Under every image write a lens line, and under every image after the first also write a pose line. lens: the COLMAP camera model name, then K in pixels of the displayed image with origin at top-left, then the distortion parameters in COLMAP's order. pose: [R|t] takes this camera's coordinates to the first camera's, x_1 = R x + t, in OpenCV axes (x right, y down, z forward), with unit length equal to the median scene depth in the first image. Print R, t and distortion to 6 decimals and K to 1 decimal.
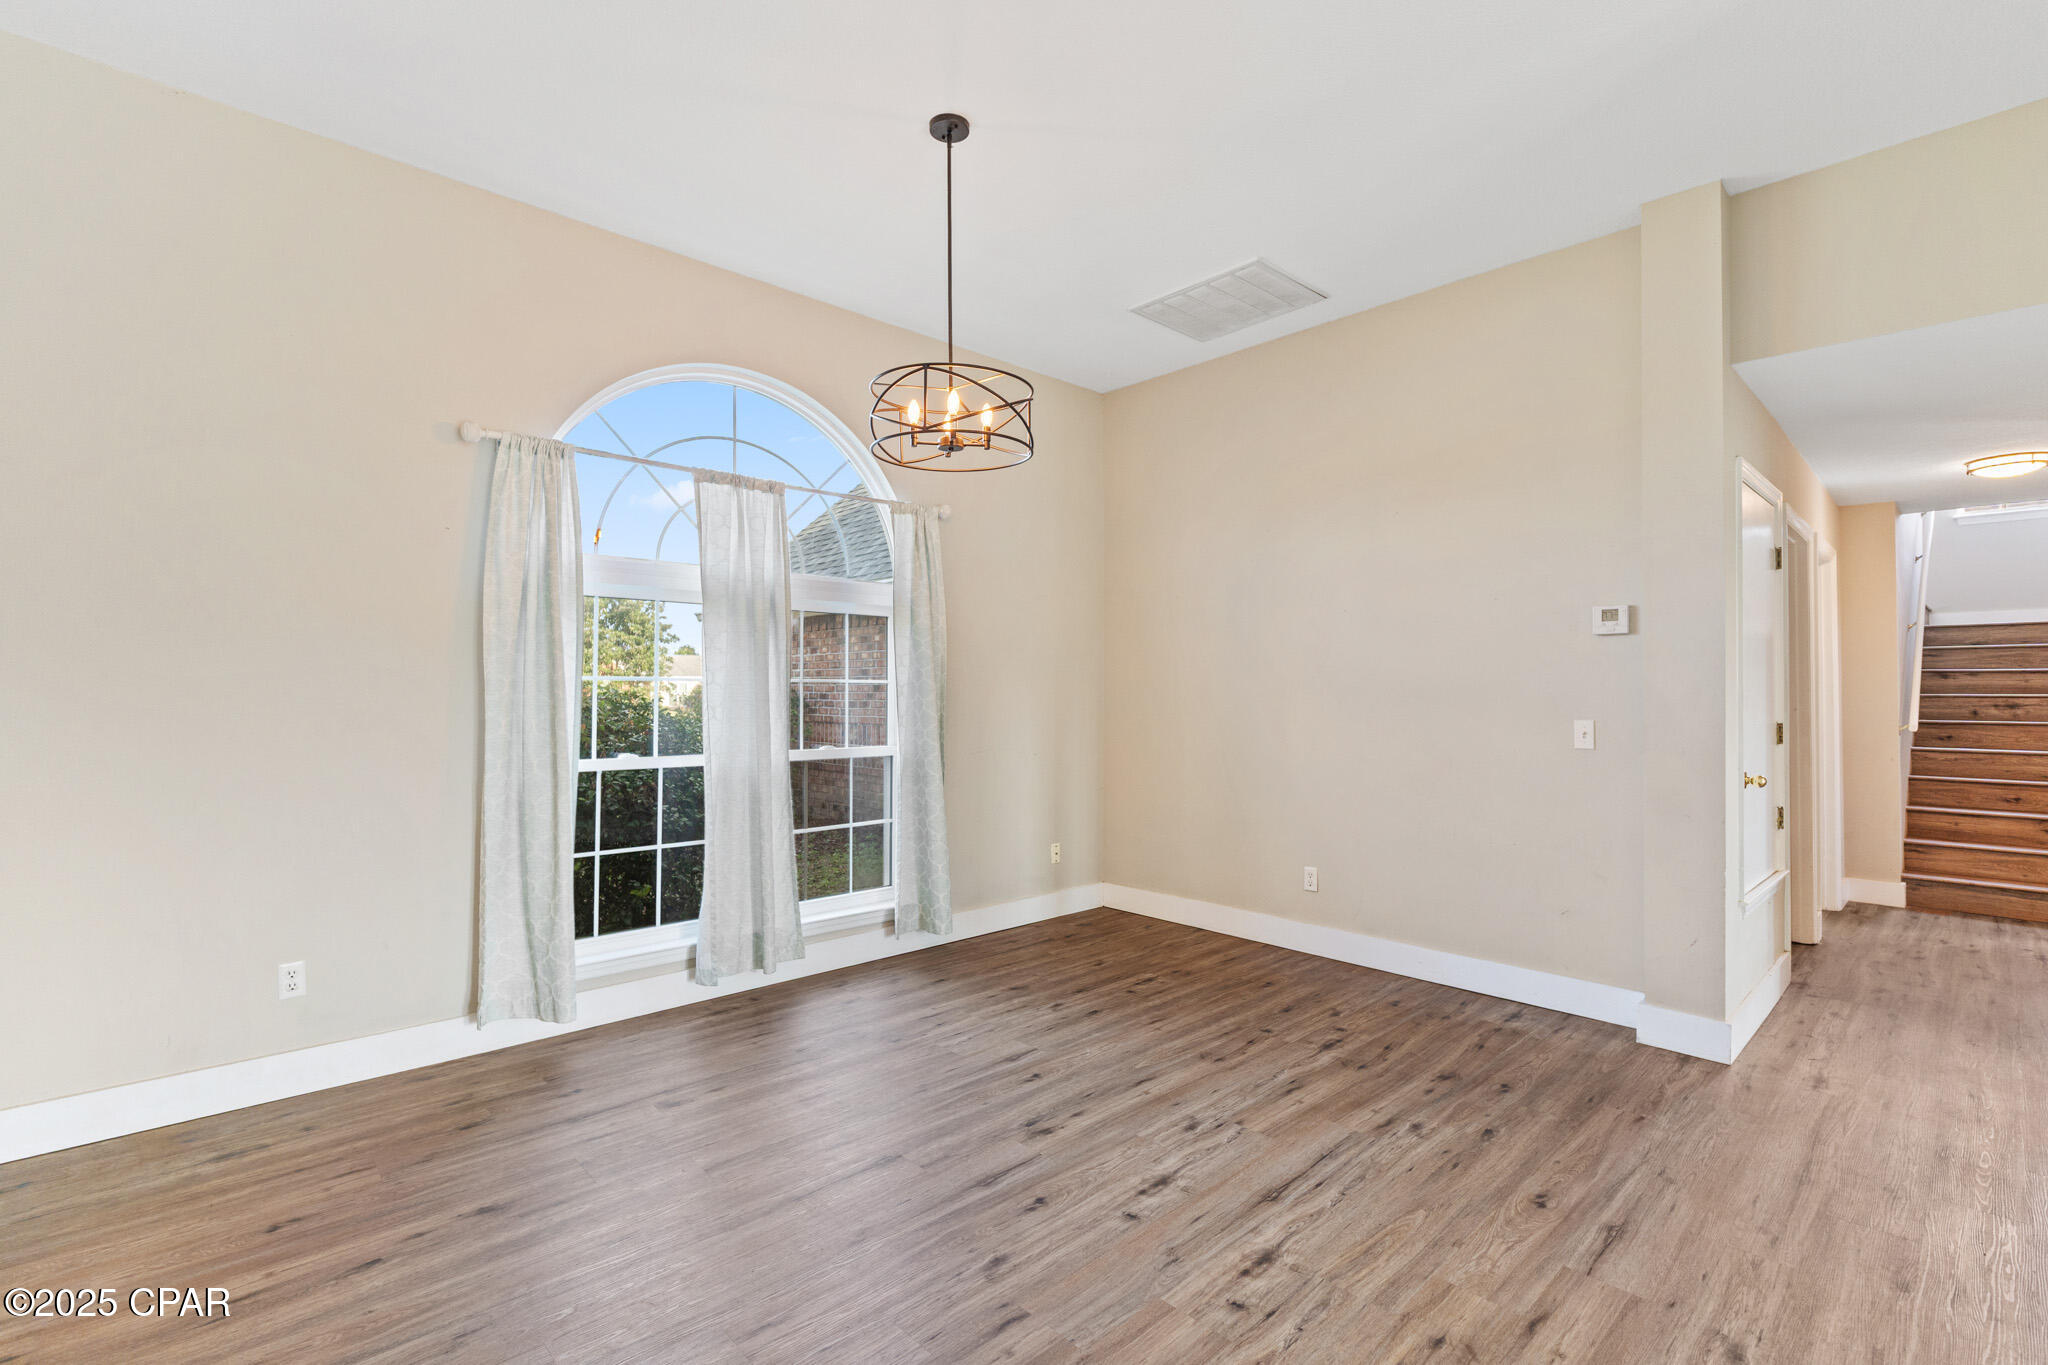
lens RADIAL K [[906.9, 0, 1009.1], [0, 906.9, 692.8], [0, 0, 1]] dist [0.006878, 0.000724]
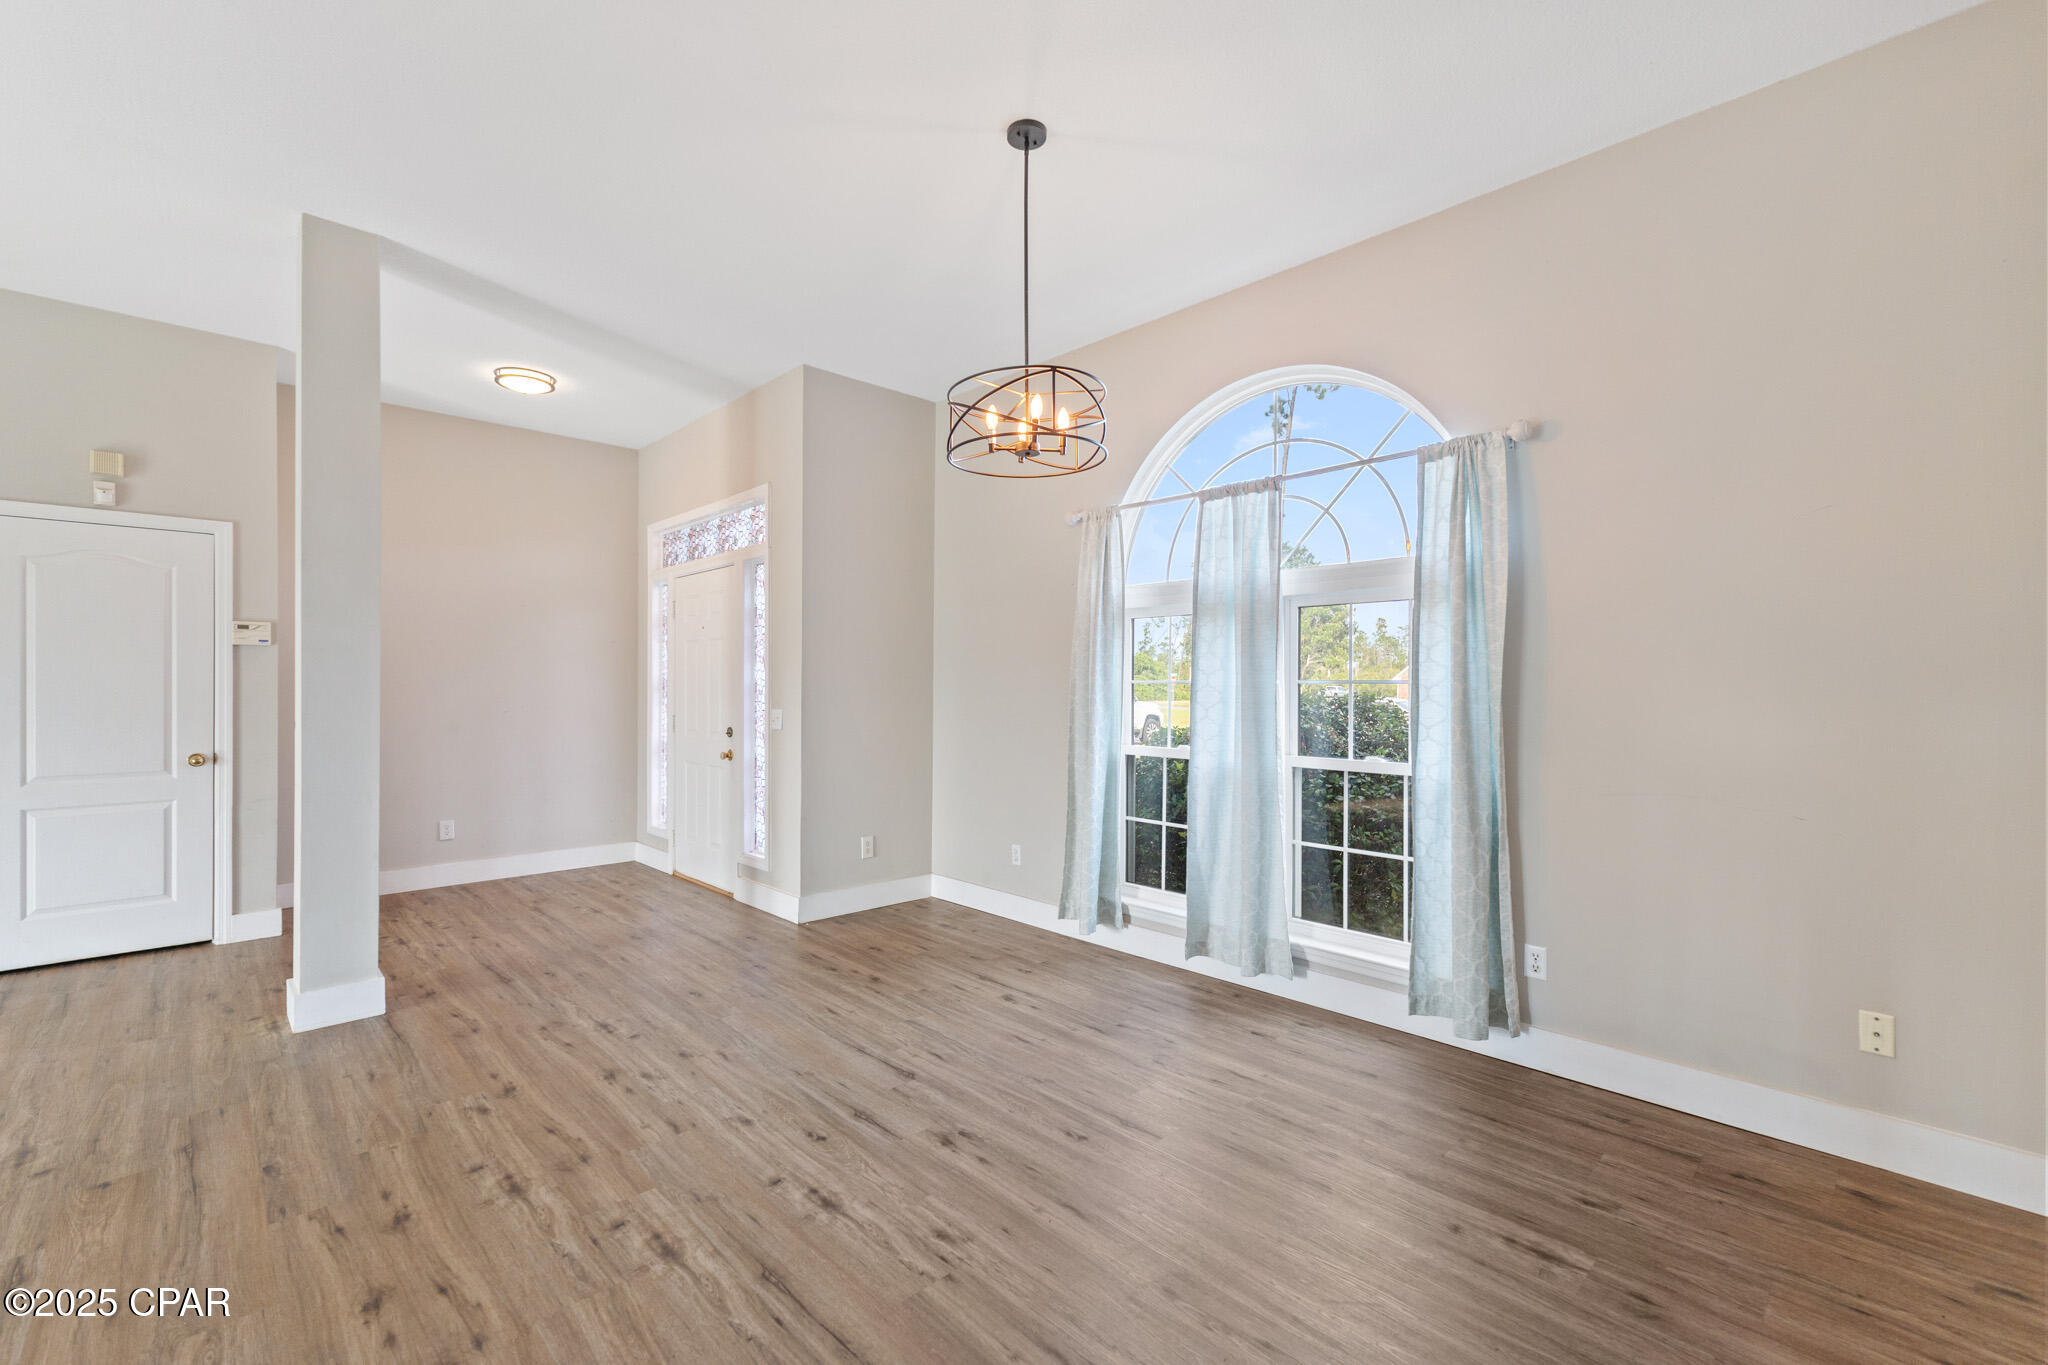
lens RADIAL K [[852.5, 0, 1025.9], [0, 852.5, 695.4], [0, 0, 1]] dist [0.003320, 0.001053]
pose [[0.036458, 0.001752, -0.999334, 0.887554], [-0.007275, 0.999972, 0.001487, 0.001451], [0.999309, 0.007216, 0.036470, 0.971191]]
